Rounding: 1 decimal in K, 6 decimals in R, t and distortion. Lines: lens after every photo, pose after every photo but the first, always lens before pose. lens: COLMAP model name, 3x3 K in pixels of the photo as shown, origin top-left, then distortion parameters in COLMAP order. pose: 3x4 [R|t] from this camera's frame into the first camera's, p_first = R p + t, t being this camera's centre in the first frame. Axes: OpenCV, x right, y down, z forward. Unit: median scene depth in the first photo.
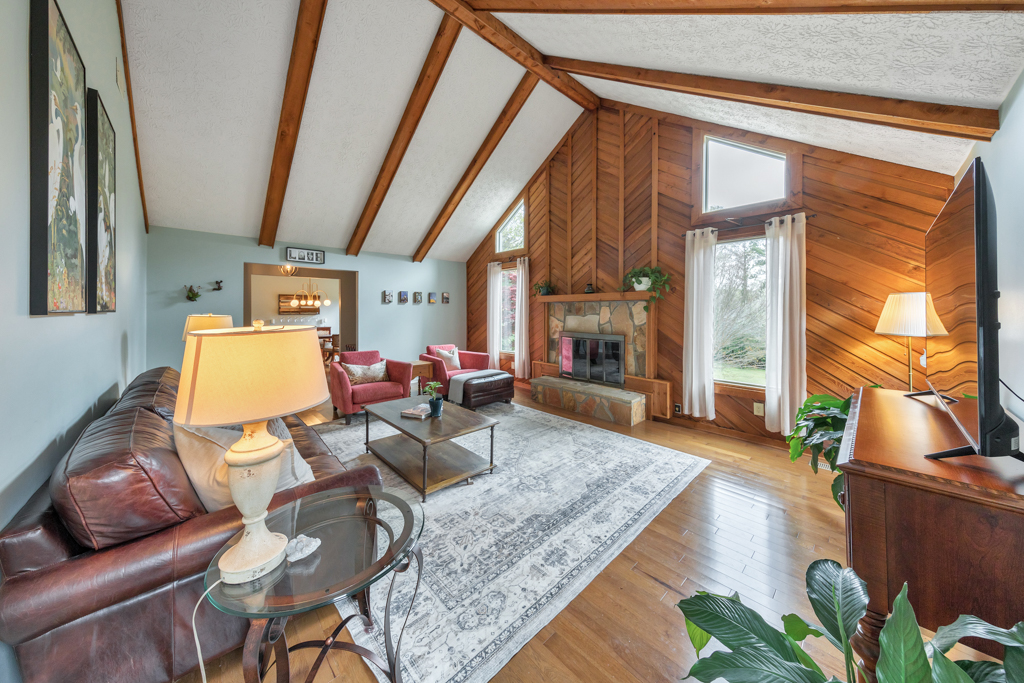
lens RADIAL K [[335.6, 0, 516.4], [0, 335.6, 317.3], [0, 0, 1]] dist [0.009517, -0.000020]
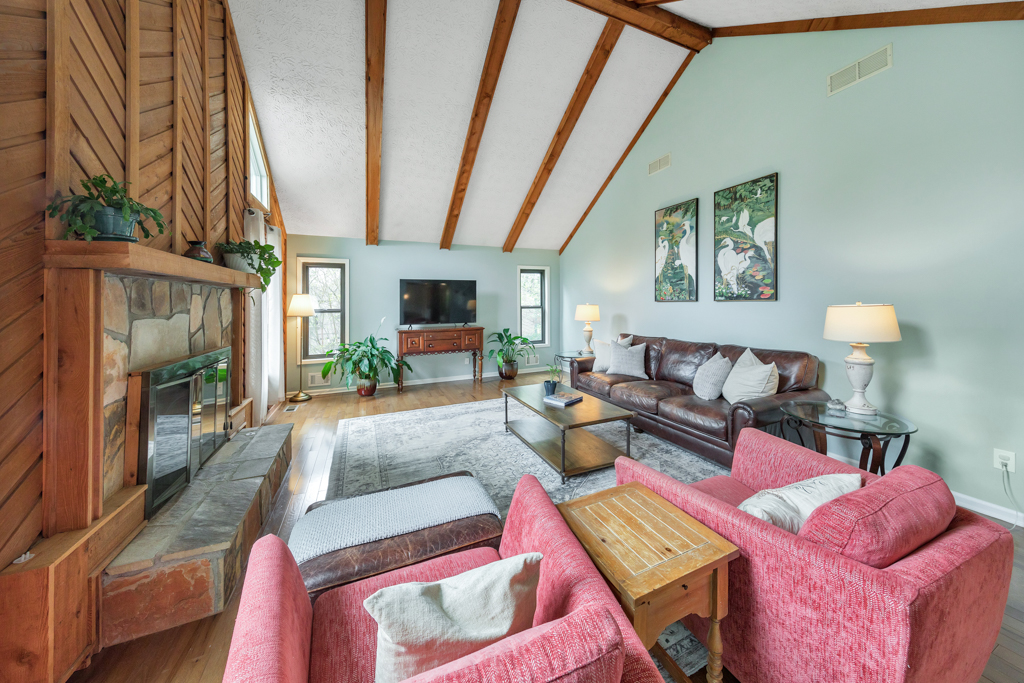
lens RADIAL K [[340.7, 0, 511.1], [0, 340.7, 299.4], [0, 0, 1]] dist [0.009290, -0.000025]
pose [[-0.938790, 0.010505, 0.344330, -0.320399], [0.014452, 0.999856, 0.008898, -0.023315], [-0.344187, 0.013330, -0.938806, 1.313665]]
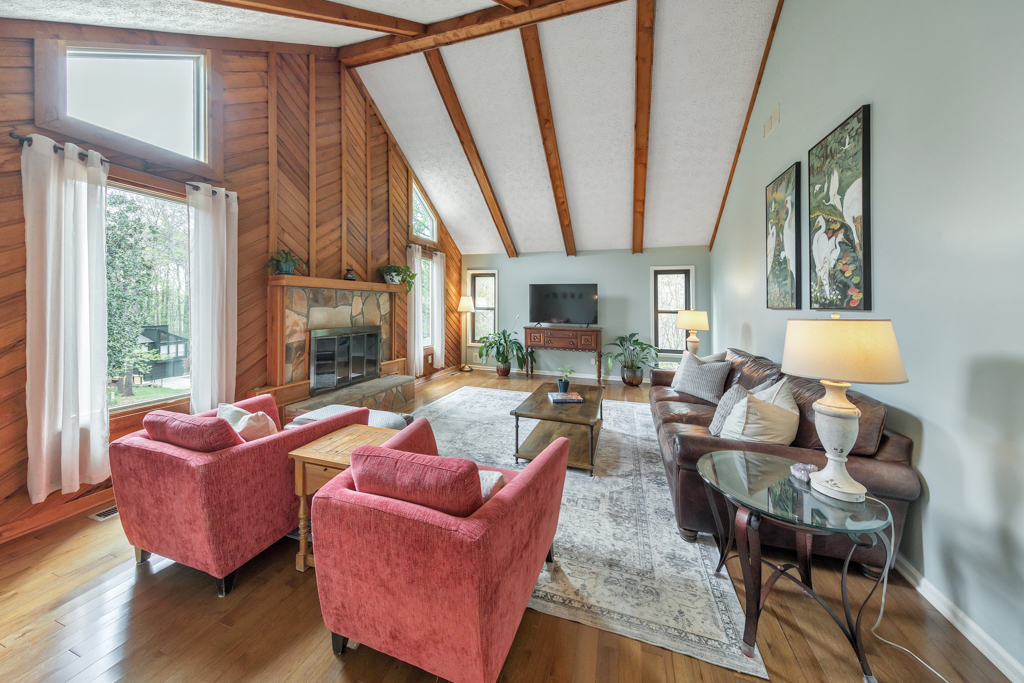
lens RADIAL K [[340.7, 0, 511.1], [0, 340.7, 299.4], [0, 0, 1]] dist [0.009290, -0.000025]
pose [[-0.468345, 0.003845, 0.883537, -0.756422], [0.000841, 0.999992, -0.003906, -0.019715], [-0.883545, -0.001087, -0.468344, 1.075749]]
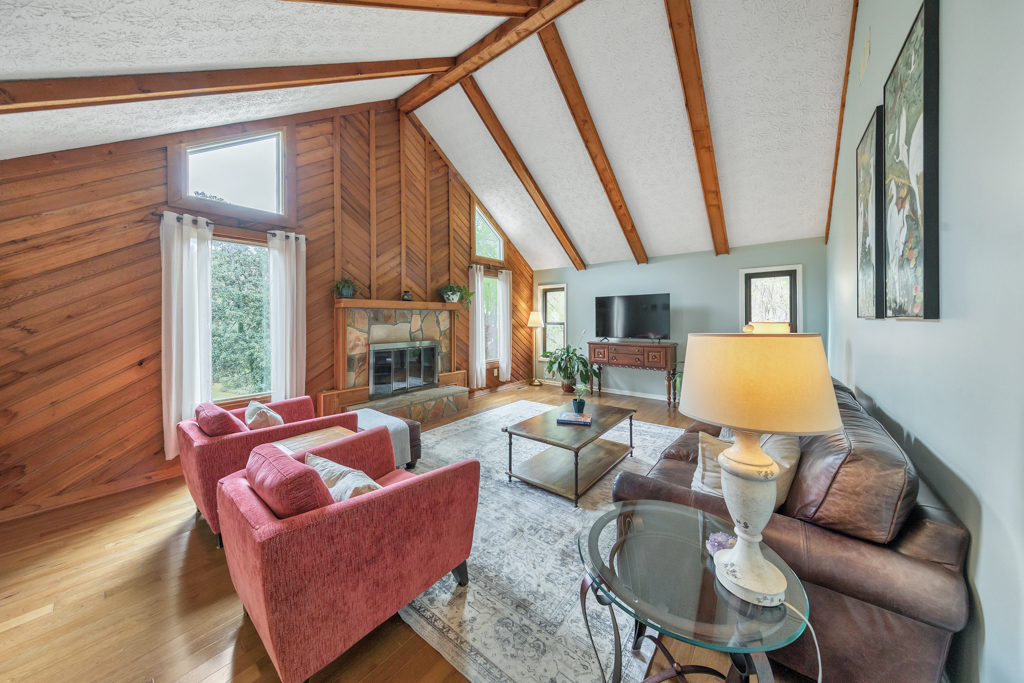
lens RADIAL K [[335.6, 0, 516.4], [0, 335.6, 317.3], [0, 0, 1]] dist [0.009517, -0.000020]
pose [[-0.139792, 0.002775, 0.990177, -0.806978], [0.023891, 0.999714, 0.000571, -0.016950], [-0.989893, 0.023736, -0.139819, 0.848598]]
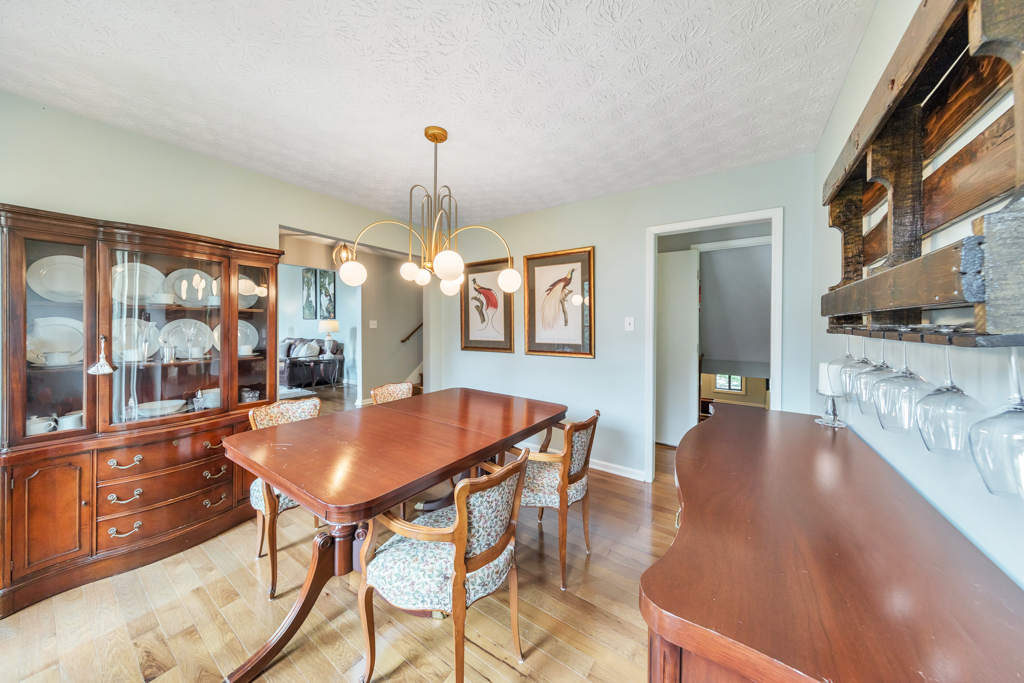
lens RADIAL K [[335.6, 0, 516.4], [0, 335.6, 317.3], [0, 0, 1]] dist [0.009517, -0.000020]
pose [[-0.978754, -0.001245, -0.205037, -1.088359], [-0.003459, 0.999940, 0.010438, -0.034867], [0.205011, 0.010925, -0.978699, 2.175682]]
